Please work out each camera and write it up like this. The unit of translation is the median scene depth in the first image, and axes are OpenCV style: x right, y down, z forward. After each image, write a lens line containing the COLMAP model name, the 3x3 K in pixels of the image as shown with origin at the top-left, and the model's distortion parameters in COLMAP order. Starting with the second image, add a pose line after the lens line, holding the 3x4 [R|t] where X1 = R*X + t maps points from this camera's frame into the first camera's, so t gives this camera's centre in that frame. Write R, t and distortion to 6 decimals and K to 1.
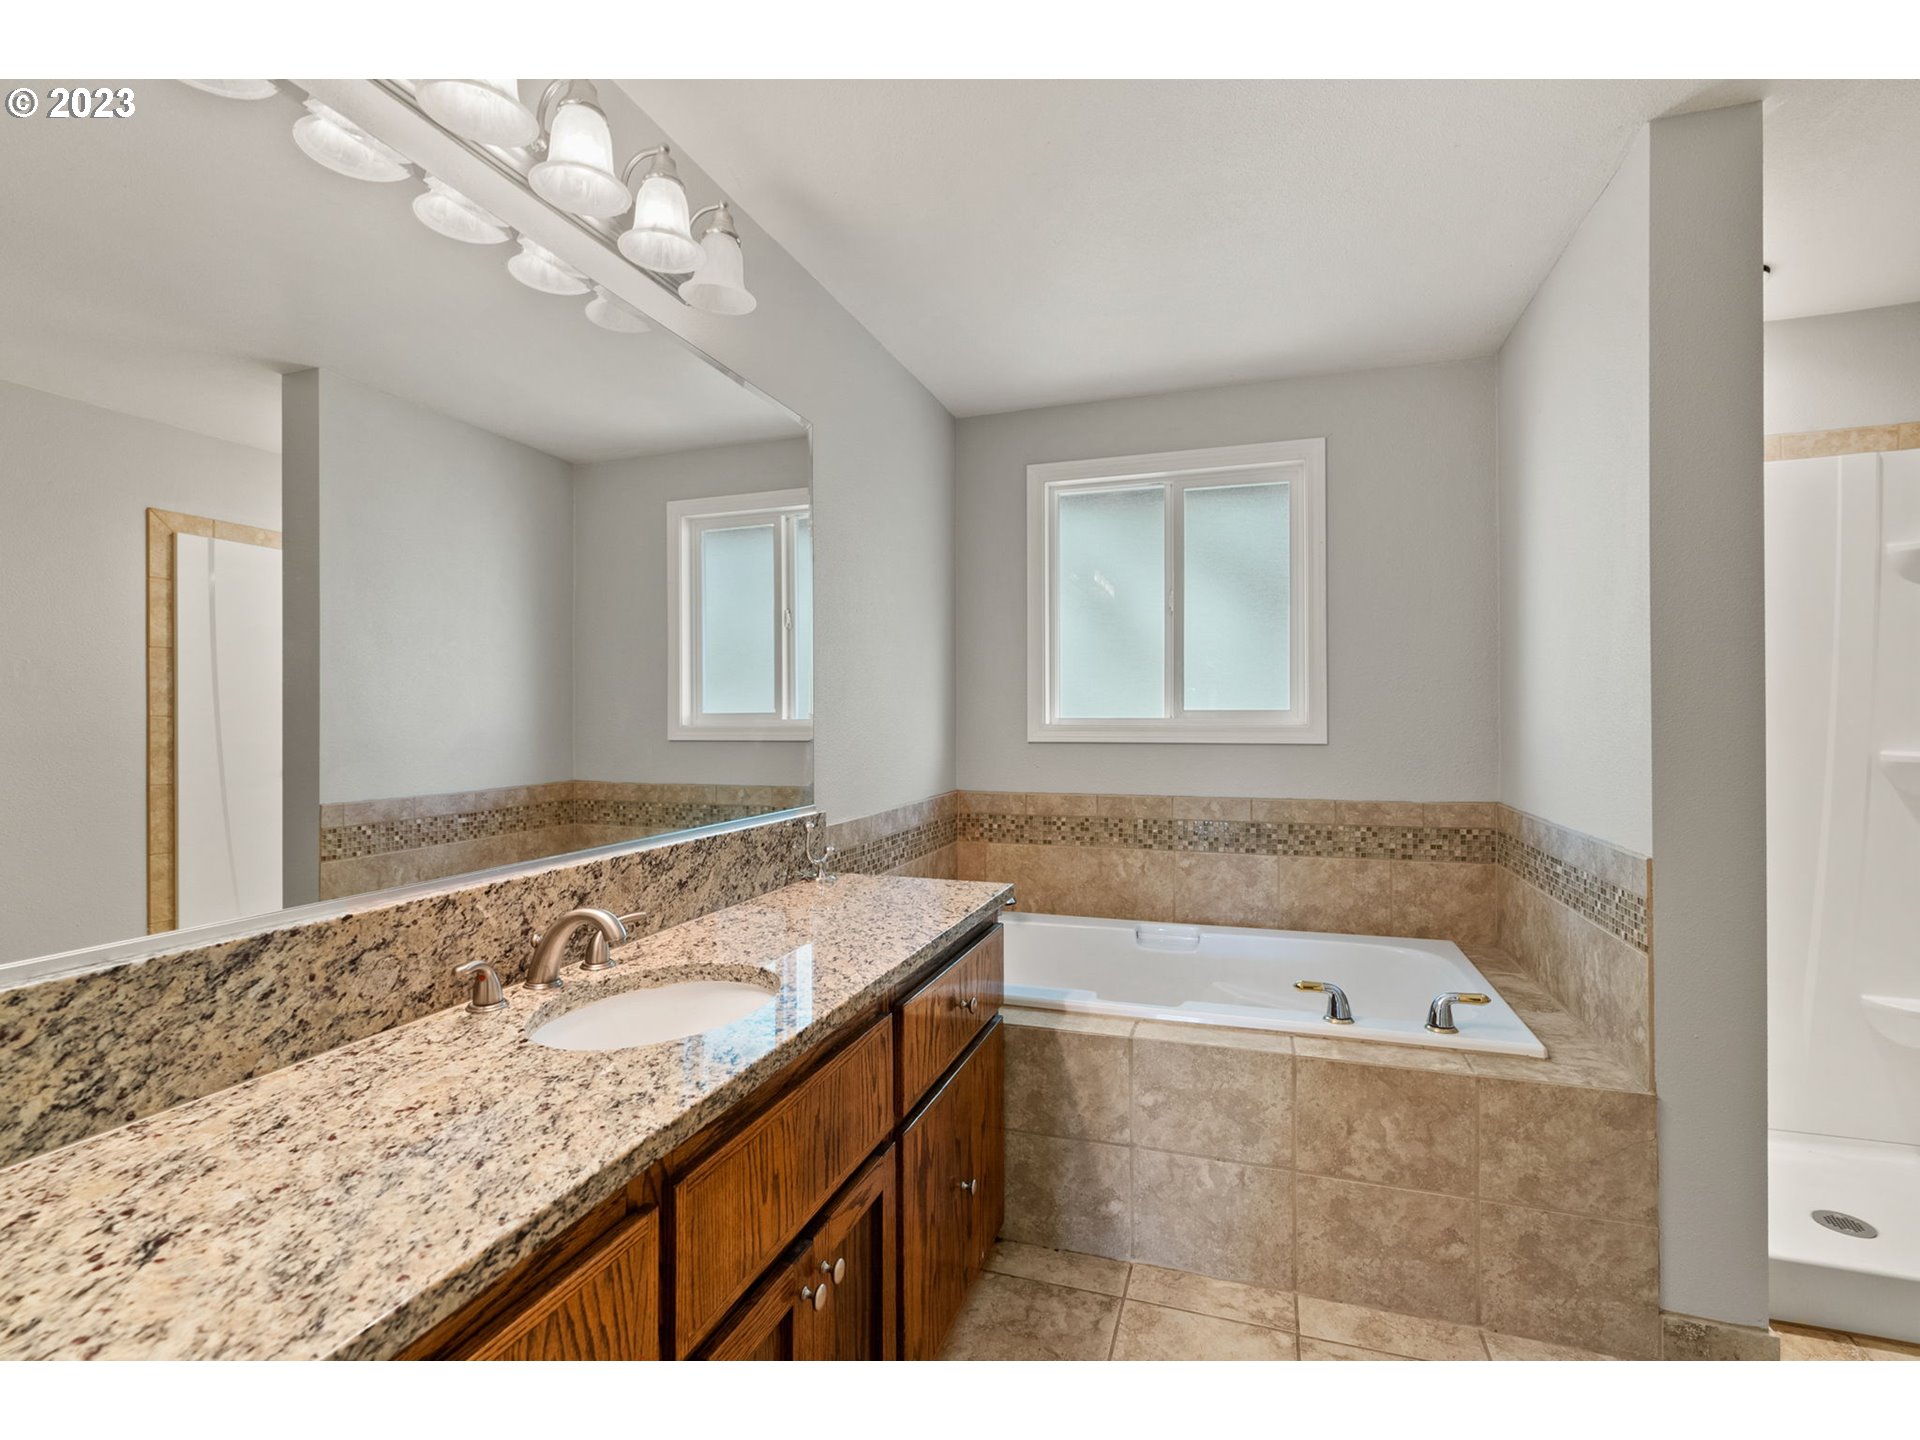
lens RADIAL K [[881.6, 0, 947.9], [0, 881.6, 722.1], [0, 0, 1]] dist [-0.010160, 0.002870]
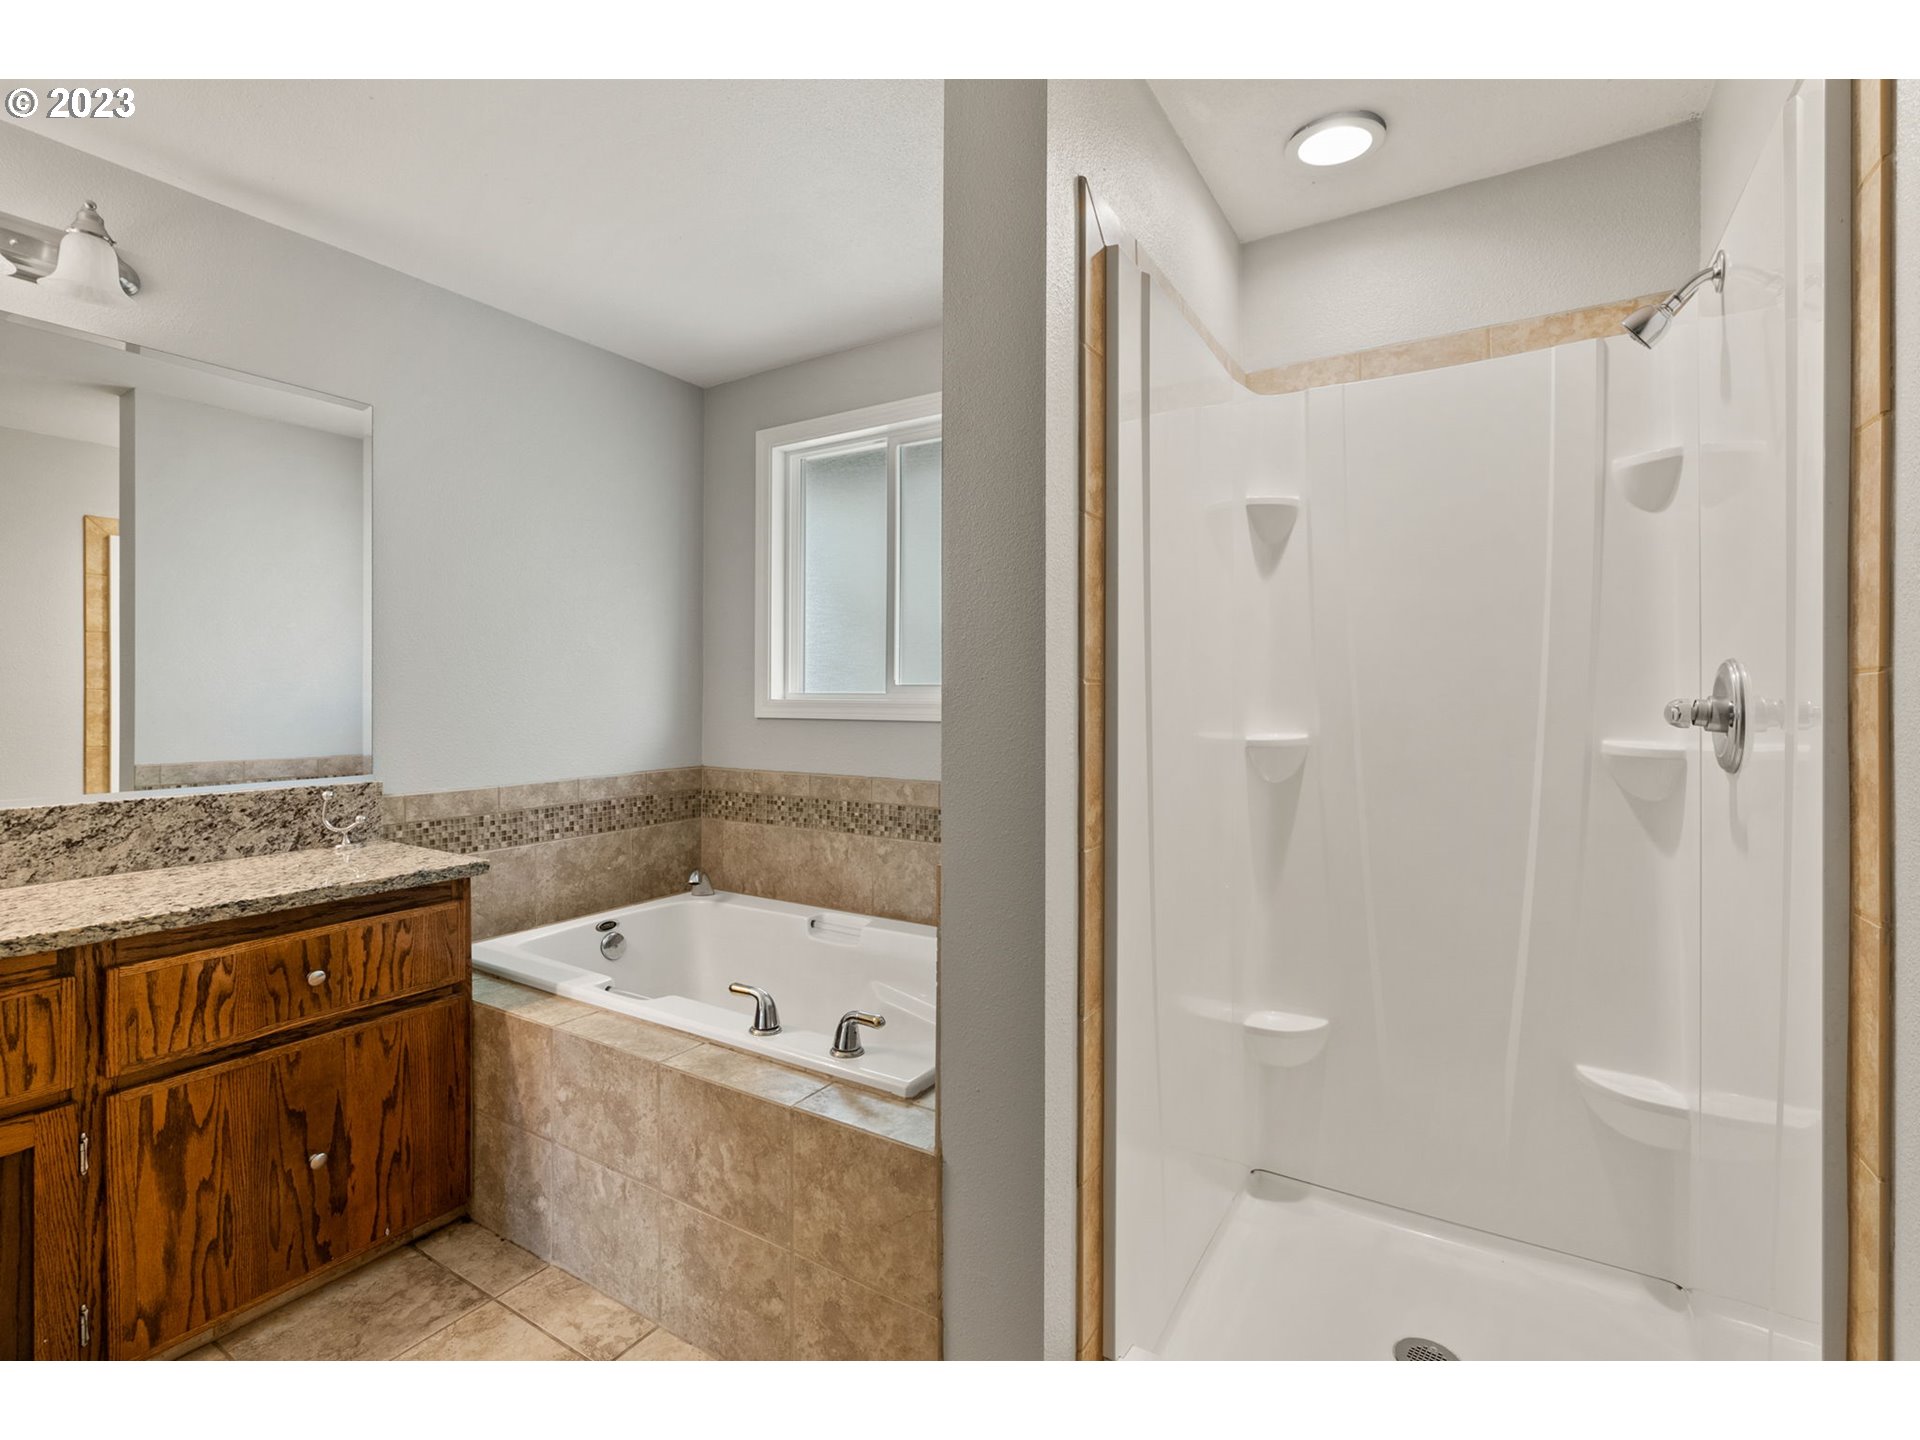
lens RADIAL K [[881.6, 0, 954.8], [0, 881.6, 701.4], [0, 0, 1]] dist [-0.010160, 0.002870]
pose [[0.972957, 0.005766, -0.230915, 0.845960], [-0.005447, 0.999983, 0.002021, 0.002267], [0.230922, -0.000709, 0.972972, 0.177041]]
